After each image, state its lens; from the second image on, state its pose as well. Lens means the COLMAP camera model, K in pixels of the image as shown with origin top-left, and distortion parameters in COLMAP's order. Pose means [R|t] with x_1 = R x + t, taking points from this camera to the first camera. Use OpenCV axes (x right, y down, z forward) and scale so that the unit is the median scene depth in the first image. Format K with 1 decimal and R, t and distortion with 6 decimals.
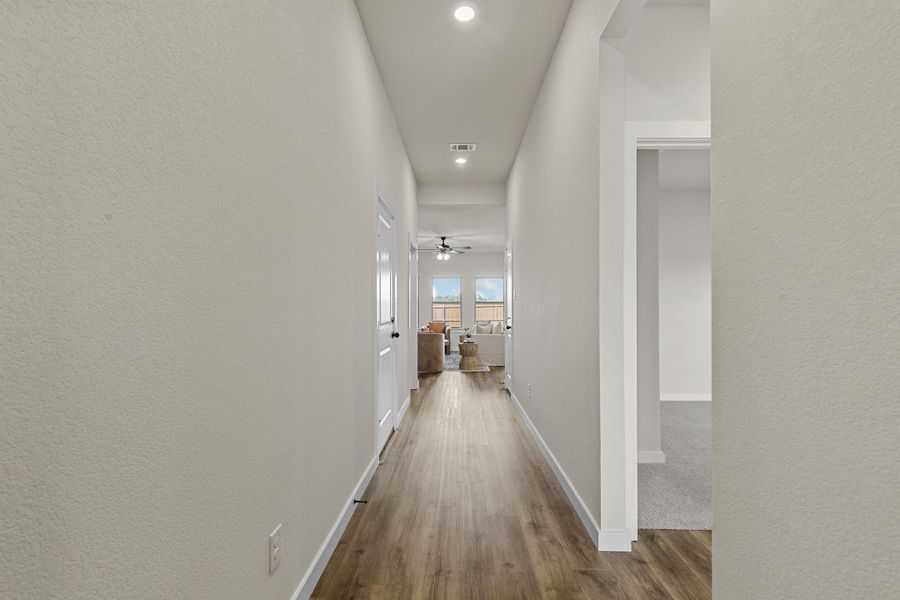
lens RADIAL K [[407.7, 0, 451.2], [0, 407.7, 303.6], [0, 0, 1]] dist [0.001004, 0.000009]
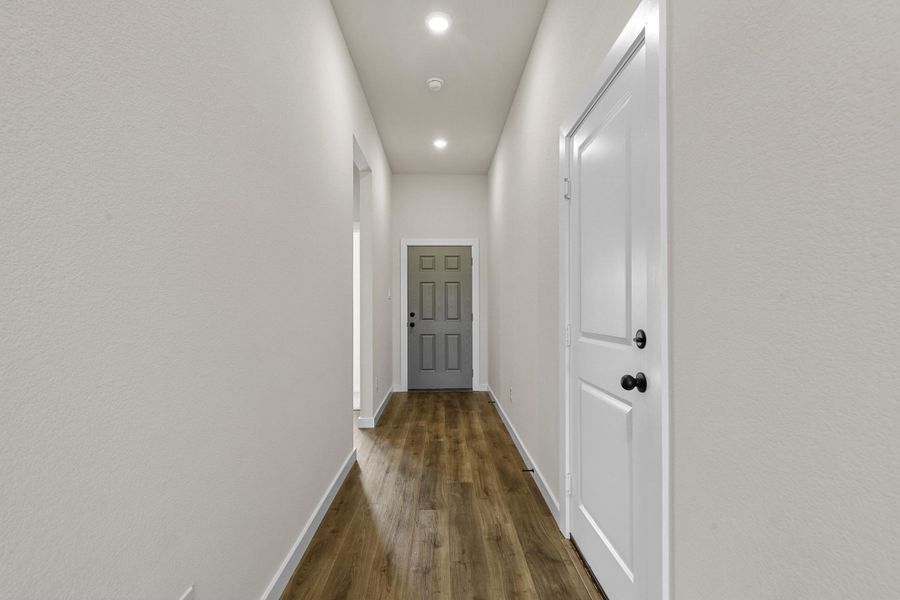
lens RADIAL K [[407.7, 0, 451.2], [0, 407.7, 303.6], [0, 0, 1]] dist [0.001004, 0.000009]
pose [[-0.999164, 0.002129, -0.040836, 0.044131], [0.002736, 0.999887, -0.014809, 0.025559], [0.040800, -0.014908, -0.999056, 2.161187]]
